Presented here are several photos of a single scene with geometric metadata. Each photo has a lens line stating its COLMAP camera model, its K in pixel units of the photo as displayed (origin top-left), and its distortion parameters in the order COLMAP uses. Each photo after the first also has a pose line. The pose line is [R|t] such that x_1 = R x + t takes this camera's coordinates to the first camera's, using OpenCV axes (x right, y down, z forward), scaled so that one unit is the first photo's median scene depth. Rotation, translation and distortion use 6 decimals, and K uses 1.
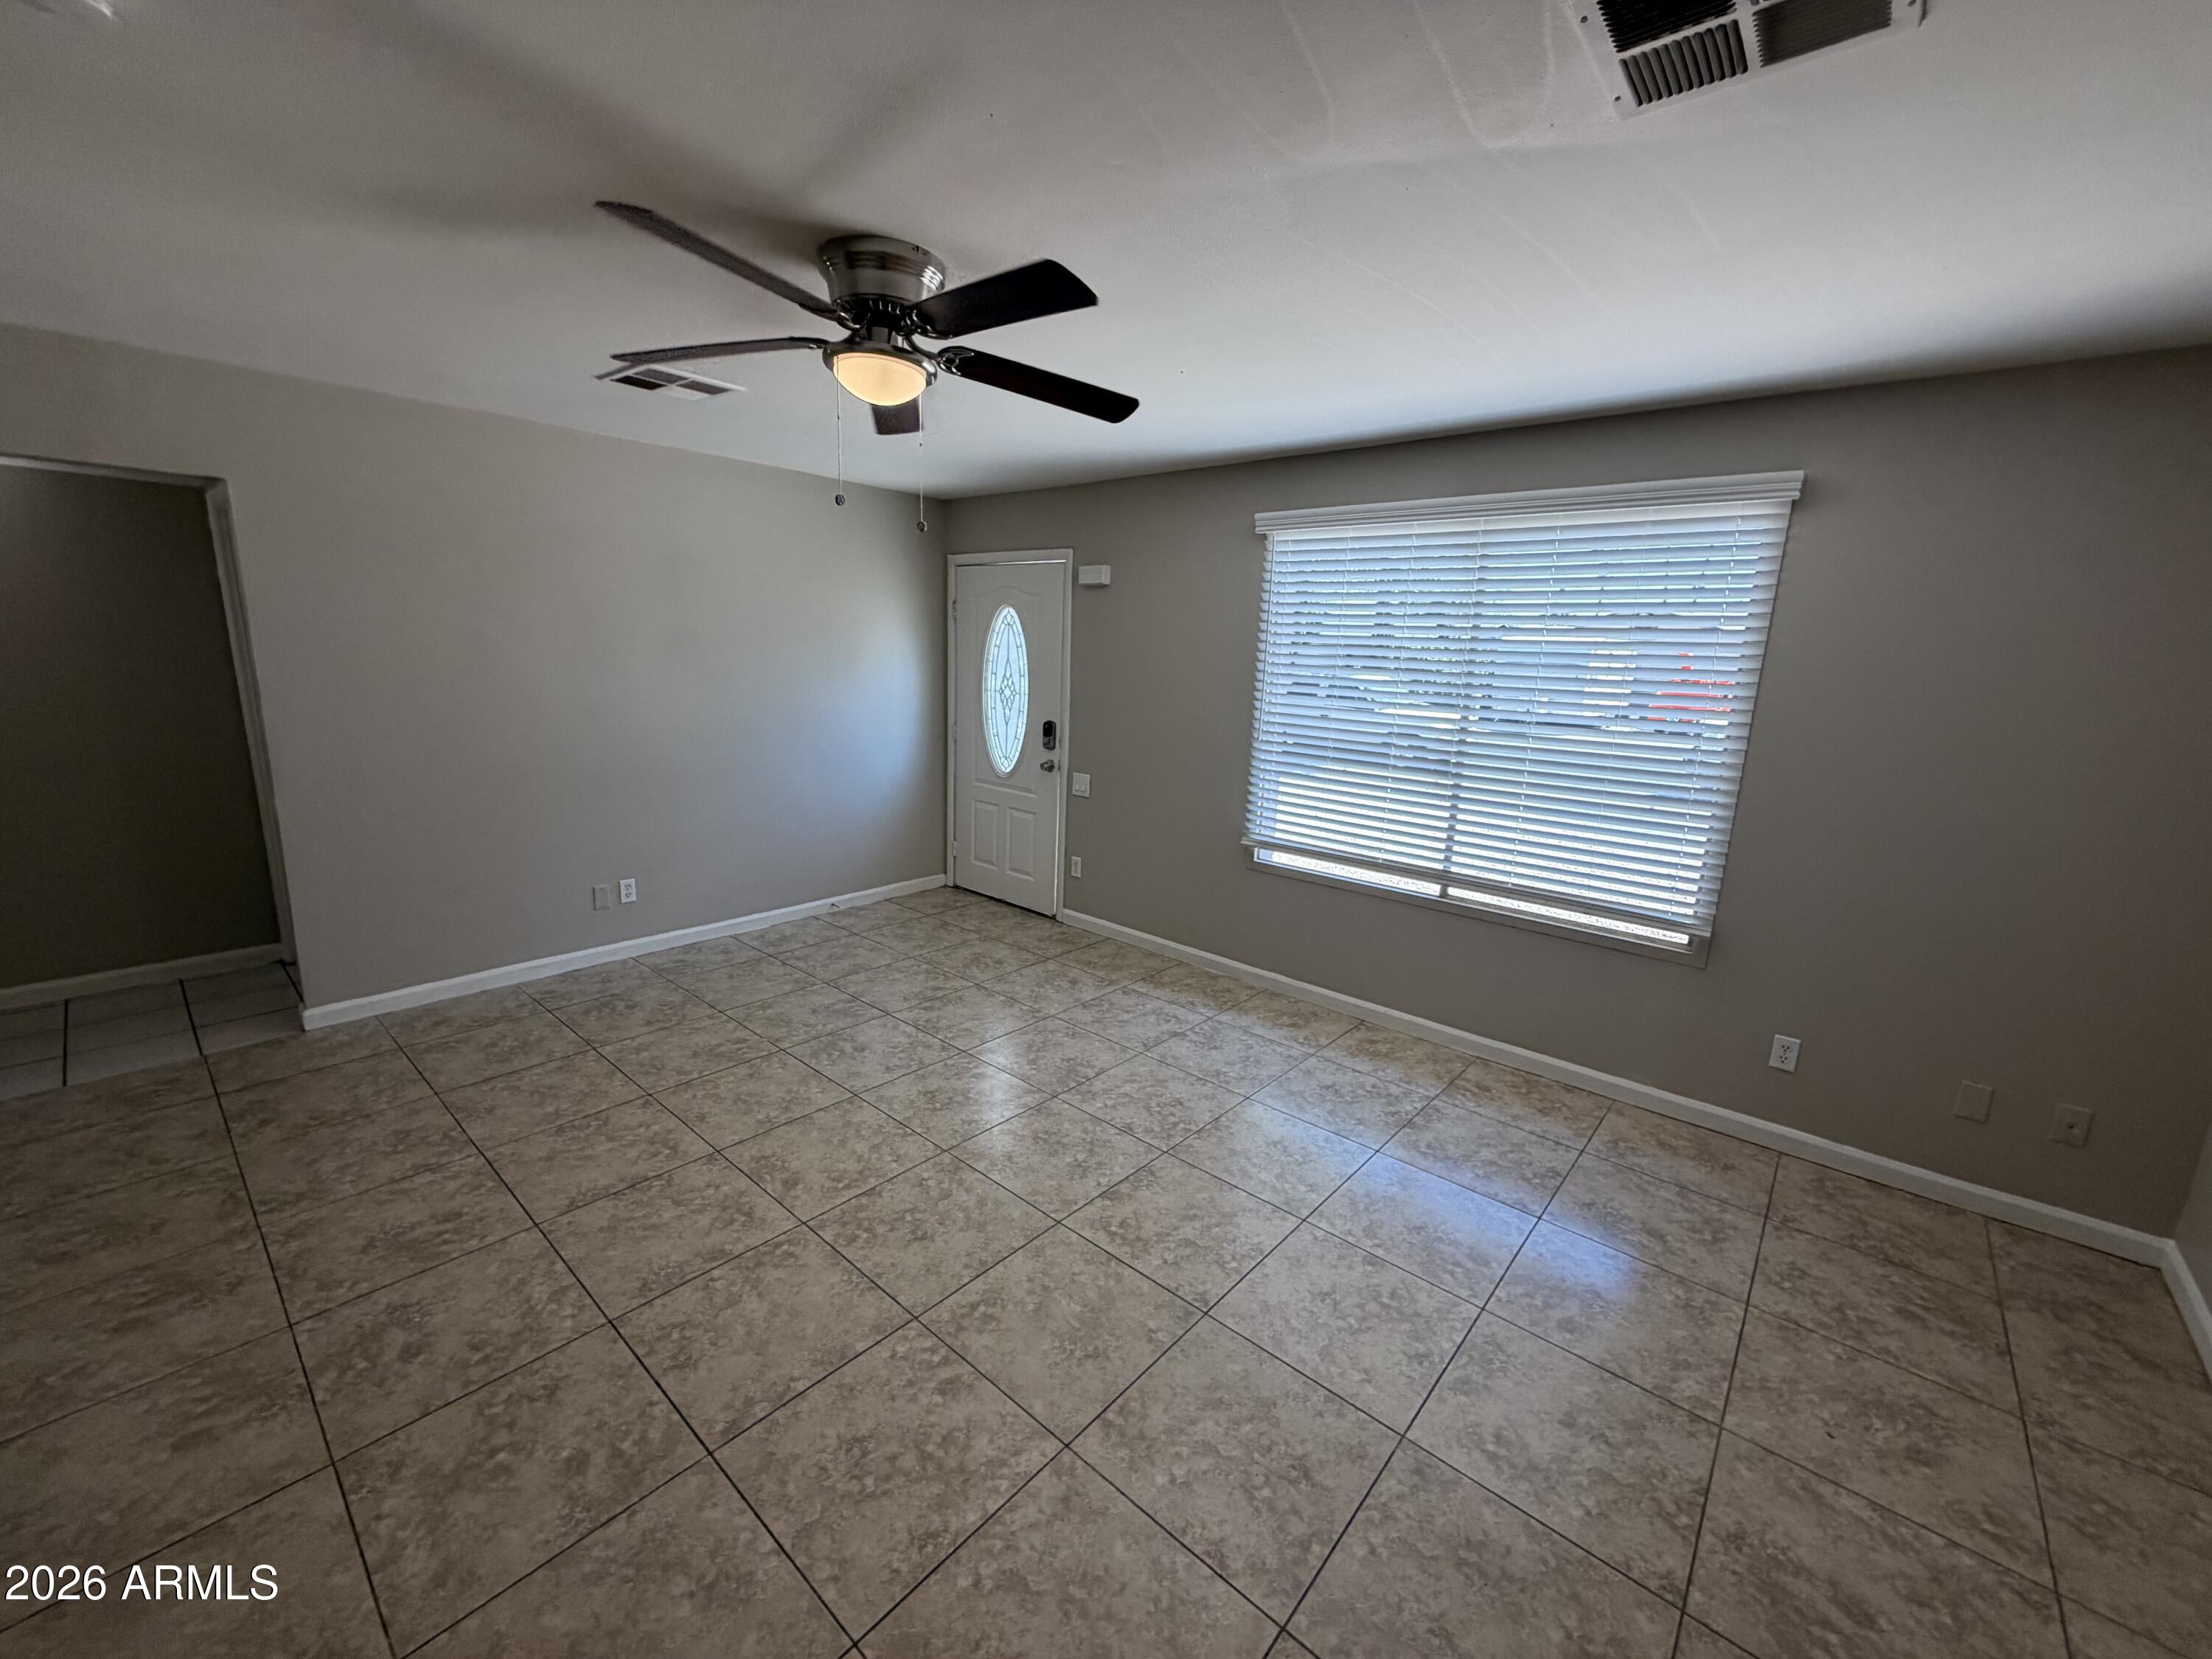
lens RADIAL K [[881.1, 0, 1105.2], [0, 881.1, 828.9], [0, 0, 1]] dist [-0.000898, 0.000077]
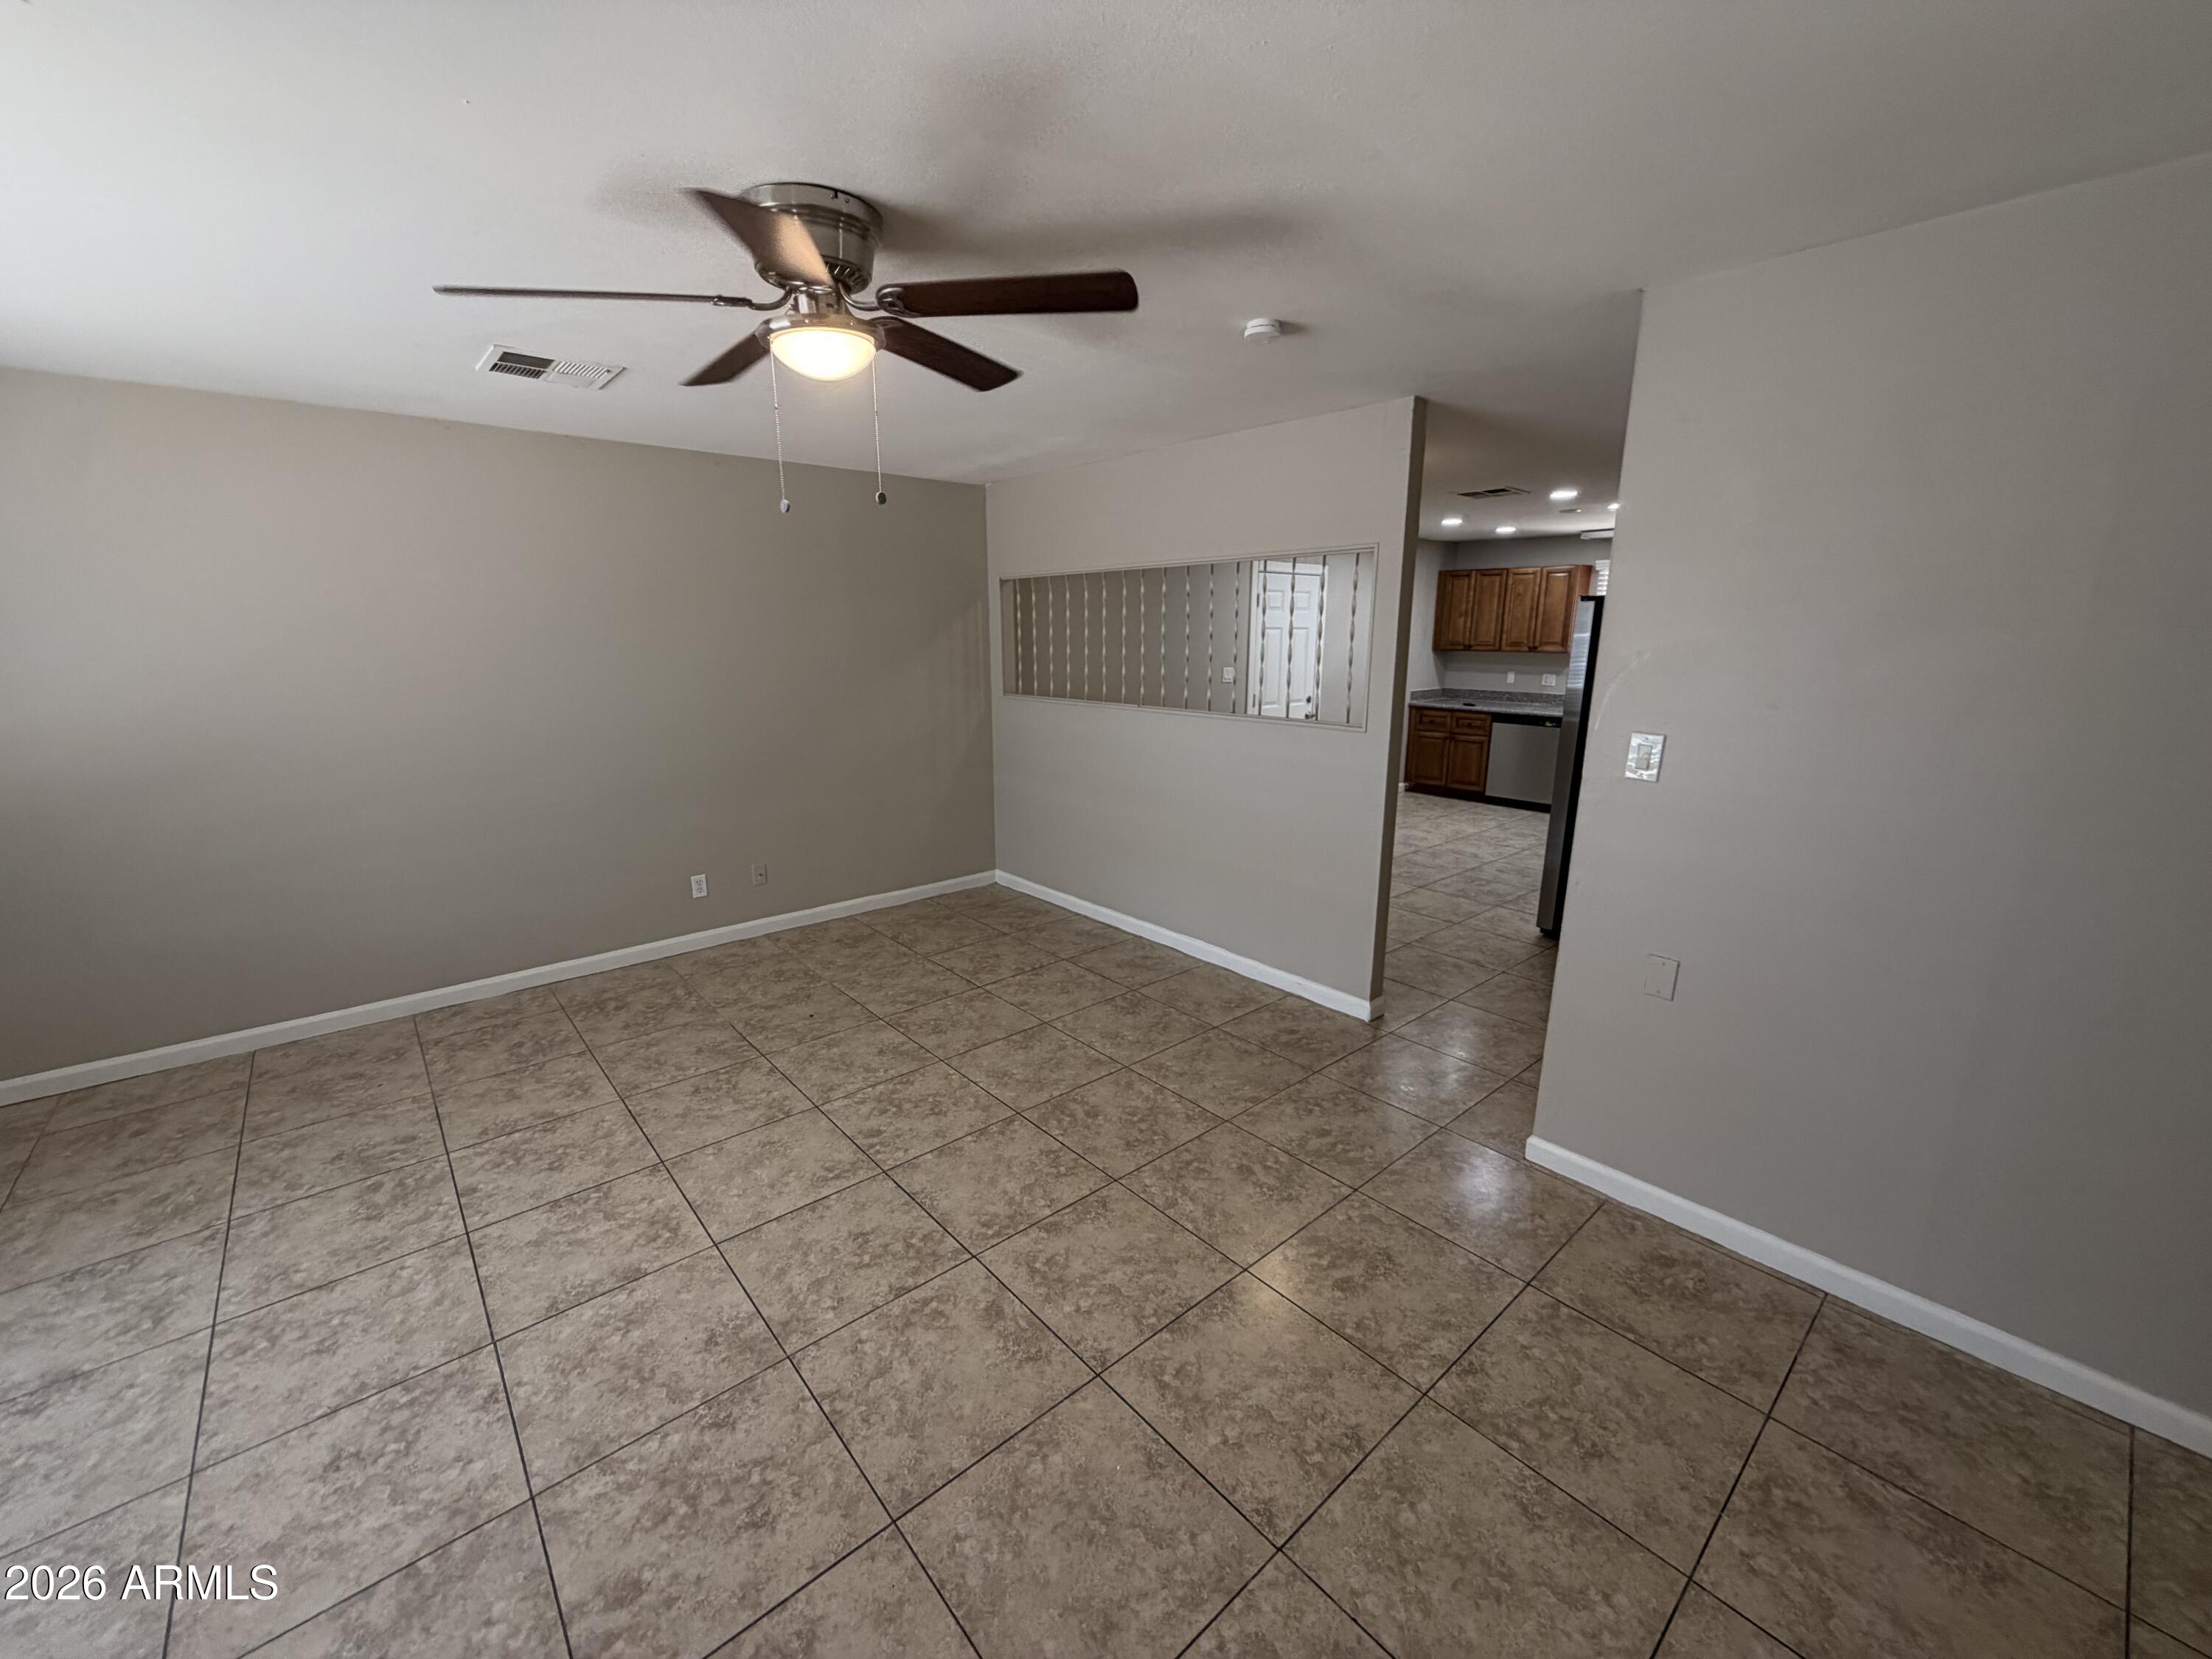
lens RADIAL K [[881.1, 0, 1106.3], [0, 881.1, 831.6], [0, 0, 1]] dist [-0.000898, 0.000077]
pose [[-0.989765, -0.066953, 0.126023, -0.598936], [-0.006915, 0.904570, 0.426268, -0.391939], [-0.142537, 0.421034, -0.895775, 1.715424]]
